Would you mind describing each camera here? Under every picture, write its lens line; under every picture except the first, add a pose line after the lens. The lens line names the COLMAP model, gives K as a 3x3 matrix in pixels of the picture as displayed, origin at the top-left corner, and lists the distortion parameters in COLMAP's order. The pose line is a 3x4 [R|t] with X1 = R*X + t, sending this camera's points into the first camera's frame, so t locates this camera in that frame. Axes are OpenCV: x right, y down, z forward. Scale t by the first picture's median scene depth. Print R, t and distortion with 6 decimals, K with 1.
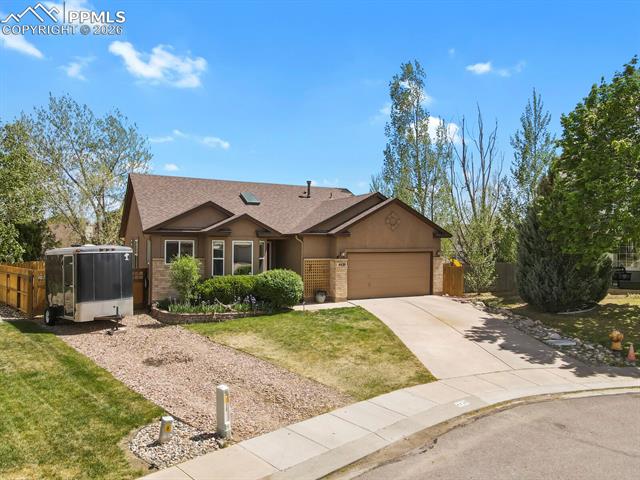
lens RADIAL K [[463.4, 0, 320.0], [0, 463.4, 231.6], [0, 0, 1]] dist [0.004874, 0.053536]
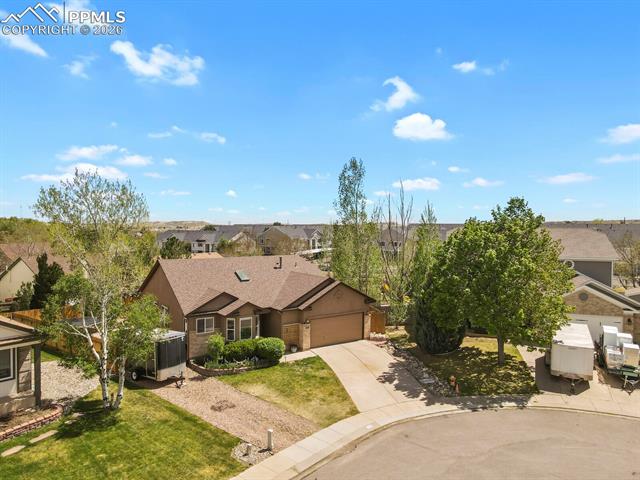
lens RADIAL K [[463.4, 0, 320.0], [0, 463.4, 231.6], [0, 0, 1]] dist [0.004874, 0.053536]
pose [[0.992991, -0.003428, 0.118144, -0.125299], [-0.002361, 0.998805, 0.048821, -0.441522], [-0.118171, -0.048757, 0.991796, -0.748143]]
